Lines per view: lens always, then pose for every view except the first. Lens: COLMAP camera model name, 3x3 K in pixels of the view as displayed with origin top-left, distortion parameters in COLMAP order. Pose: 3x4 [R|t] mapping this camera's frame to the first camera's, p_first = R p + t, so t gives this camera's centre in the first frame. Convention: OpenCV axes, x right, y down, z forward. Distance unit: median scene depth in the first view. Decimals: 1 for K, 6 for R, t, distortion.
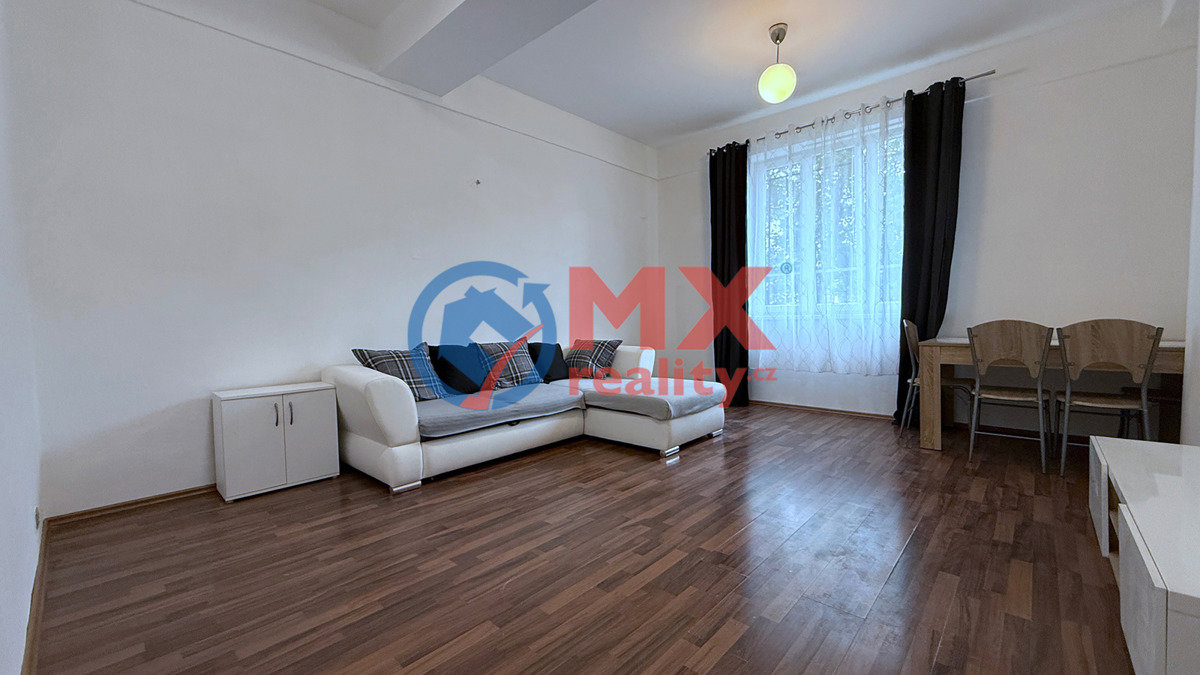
lens RADIAL K [[477.3, 0, 595.9], [0, 477.3, 334.1], [0, 0, 1]] dist [-0.002133, -0.000473]
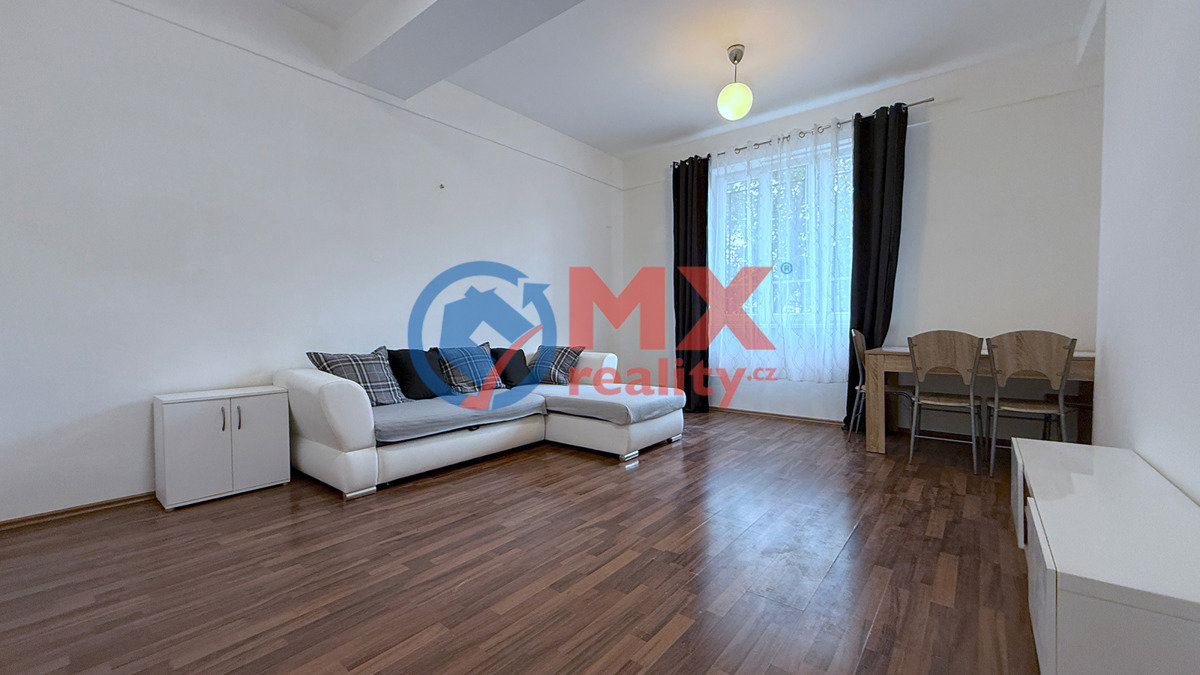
lens RADIAL K [[477.3, 0, 595.9], [0, 477.3, 334.1], [0, 0, 1]] dist [-0.002133, -0.000473]
pose [[0.997698, 0.011644, 0.066801, 0.015812], [-0.010566, 0.999809, -0.016458, 0.004720], [-0.066980, 0.015714, 0.997631, -0.016021]]
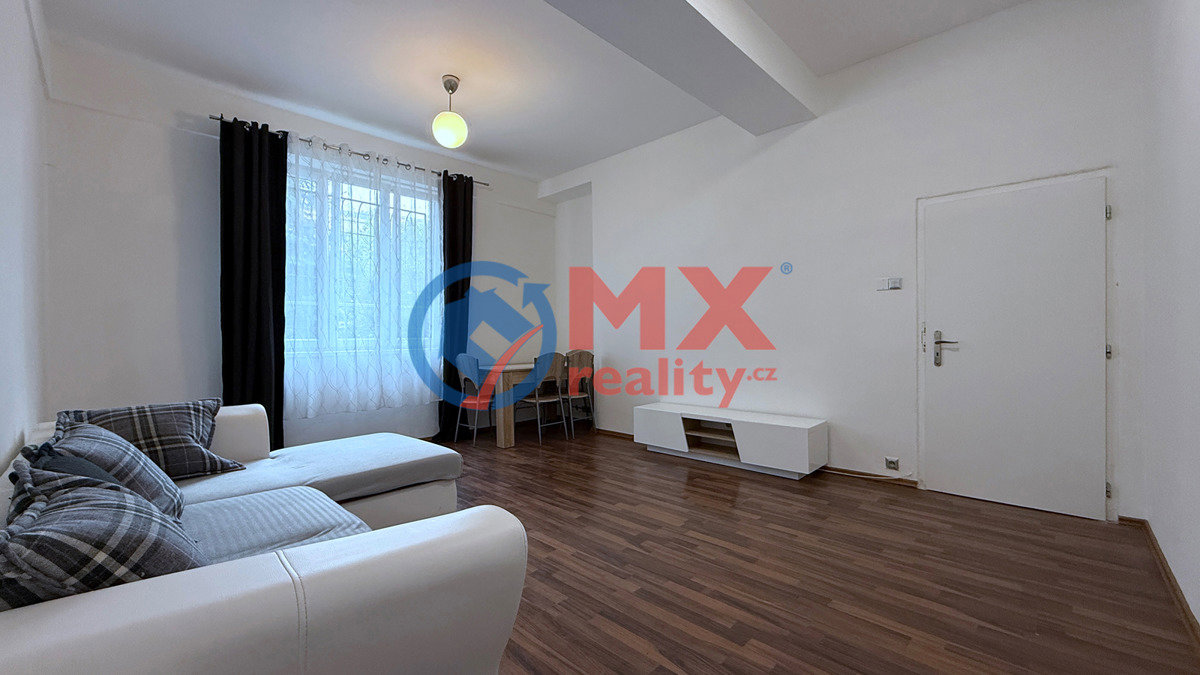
lens RADIAL K [[477.3, 0, 595.9], [0, 477.3, 334.1], [0, 0, 1]] dist [-0.002133, -0.000473]
pose [[0.025602, 0.024002, 0.999384, -0.806216], [0.045179, 0.998662, -0.025143, -0.045900], [-0.998651, 0.045795, 0.024484, 0.838333]]
